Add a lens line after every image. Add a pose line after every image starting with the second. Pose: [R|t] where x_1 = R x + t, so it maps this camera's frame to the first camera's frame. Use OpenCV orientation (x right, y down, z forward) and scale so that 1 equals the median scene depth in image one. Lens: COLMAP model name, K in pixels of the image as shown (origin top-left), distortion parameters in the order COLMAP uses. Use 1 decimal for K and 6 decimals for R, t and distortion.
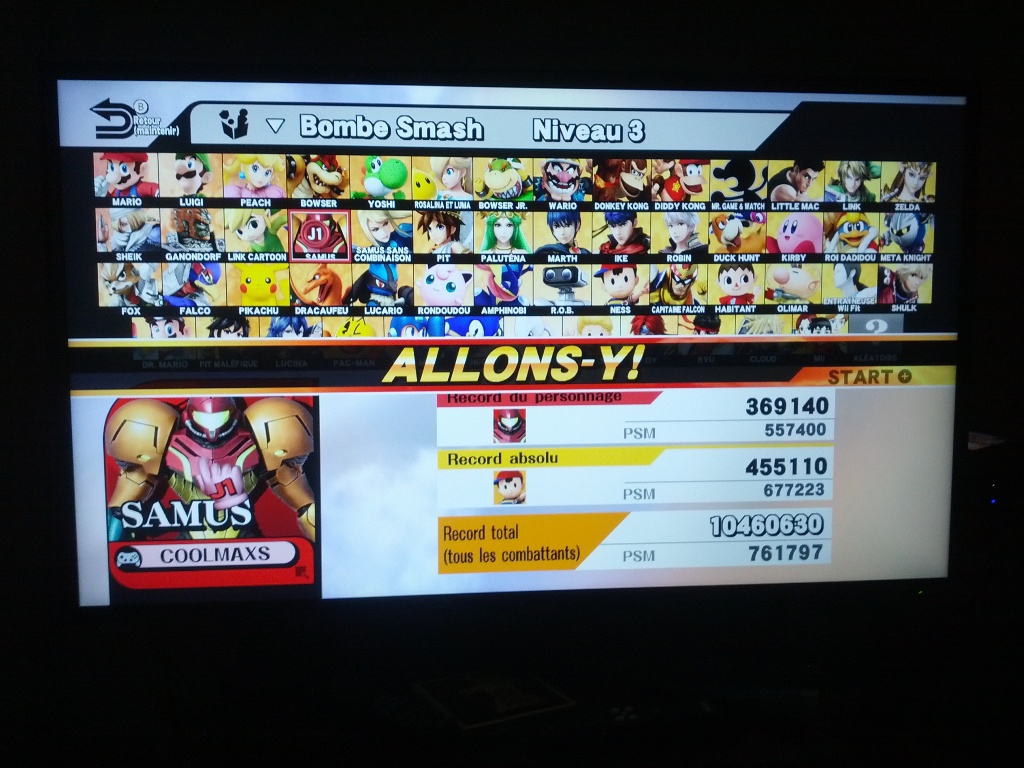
lens RADIAL K [[1075.6, 0, 486.9], [0, 1075.6, 393.0], [0, 0, 1]] dist [0.097107, -0.406239]
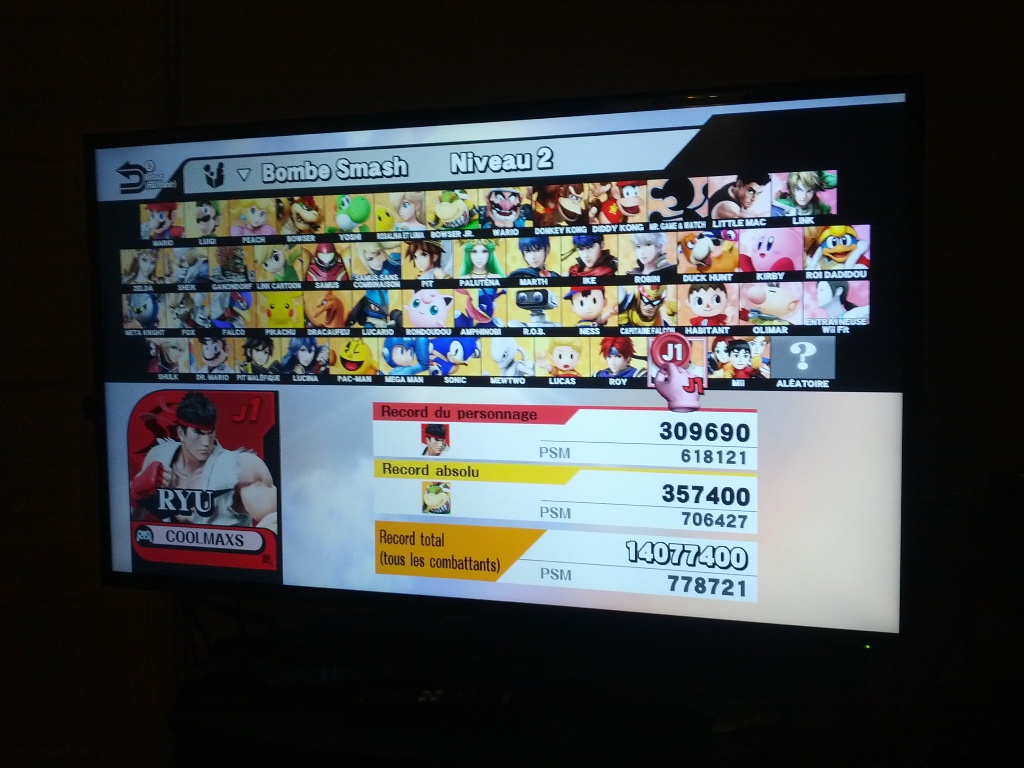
lens RADIAL K [[1112.9, 0, 516.0], [0, 1112.9, 385.9], [0, 0, 1]] dist [0.102054, -0.495302]
pose [[0.904684, 0.021169, -0.425558, 0.560741], [-0.033360, 0.999218, -0.021214, -0.002033], [0.424776, 0.033389, 0.904683, 0.032407]]
